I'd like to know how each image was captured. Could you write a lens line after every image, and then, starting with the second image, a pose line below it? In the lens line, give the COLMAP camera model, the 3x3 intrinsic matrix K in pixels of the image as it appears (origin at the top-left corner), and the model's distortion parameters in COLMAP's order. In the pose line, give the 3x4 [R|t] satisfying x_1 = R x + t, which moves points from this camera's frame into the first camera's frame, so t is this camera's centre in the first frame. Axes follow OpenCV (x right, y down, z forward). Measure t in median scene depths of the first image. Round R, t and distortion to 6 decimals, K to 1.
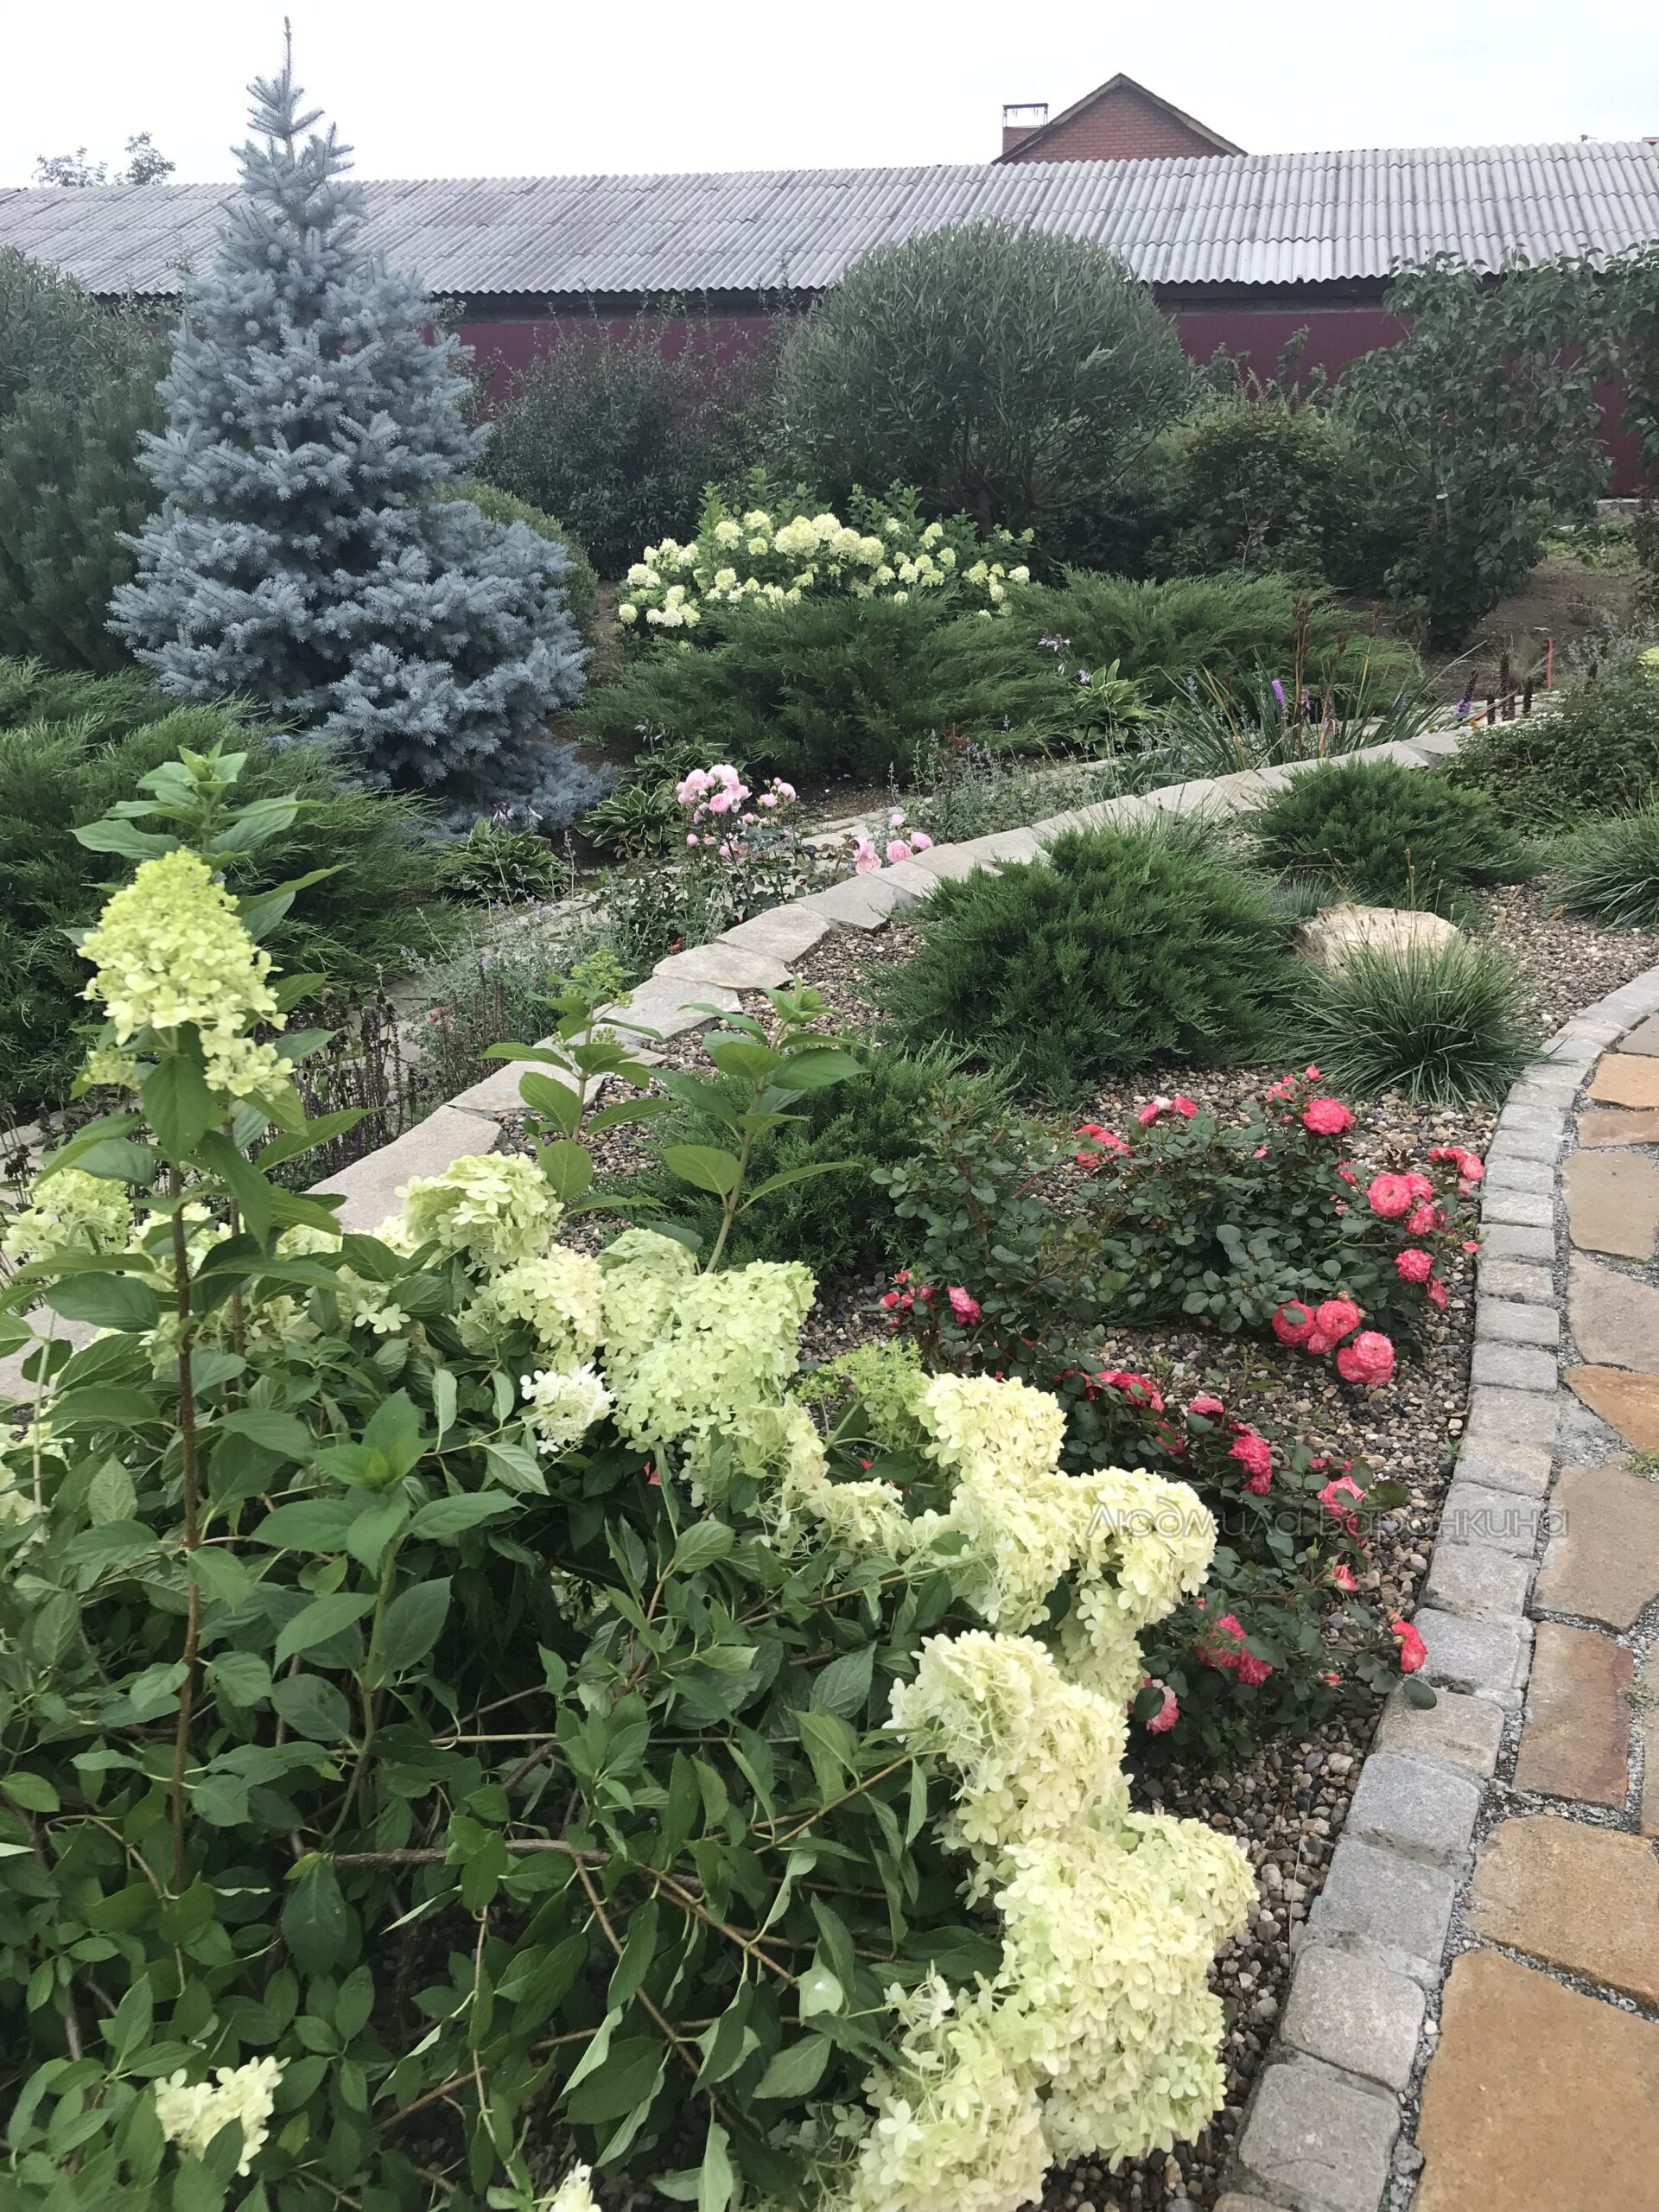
lens RADIAL K [[1842.8, 0, 829.5], [0, 1842.8, 1106.0], [0, 0, 1]] dist [0.002050, 0.041453]
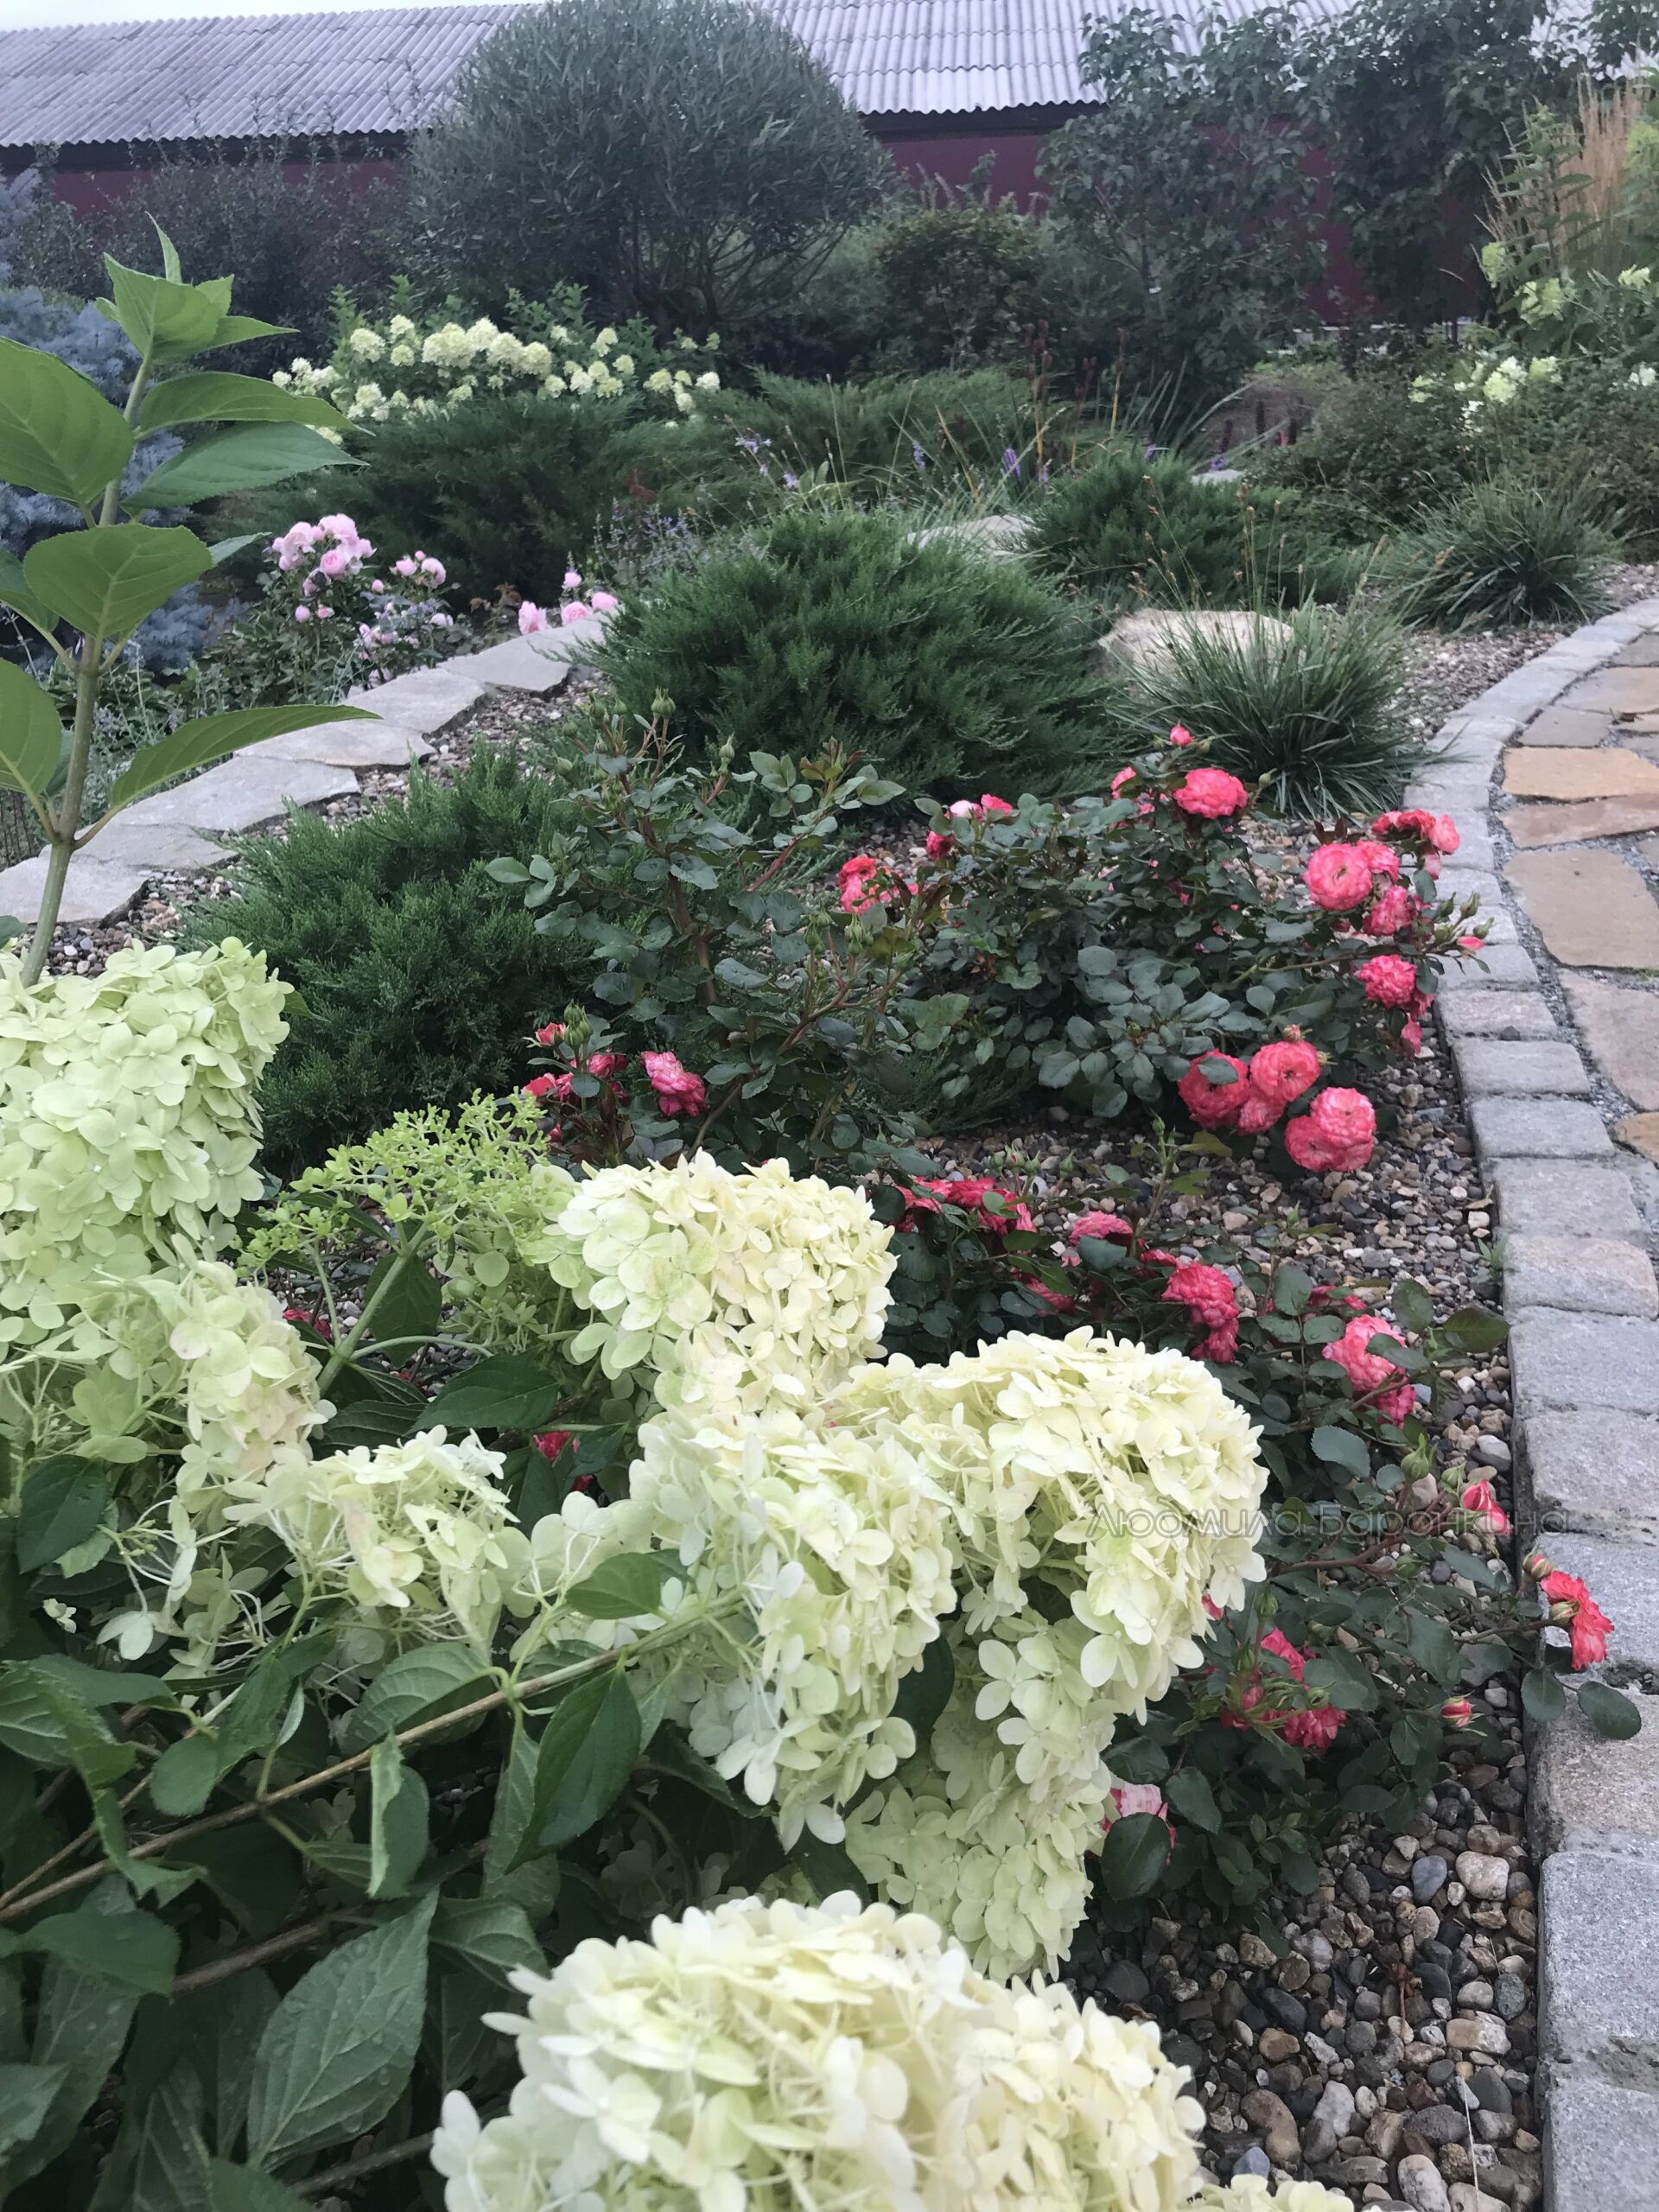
lens RADIAL K [[1856.8, 0, 880.3], [0, 1856.8, 1115.4], [0, 0, 1]] dist [0.052802, -0.070923]
pose [[0.982899, -0.091476, 0.159816, 0.012450], [0.082902, 0.994778, 0.059535, 0.024885], [-0.164428, -0.045268, 0.985350, 0.123553]]
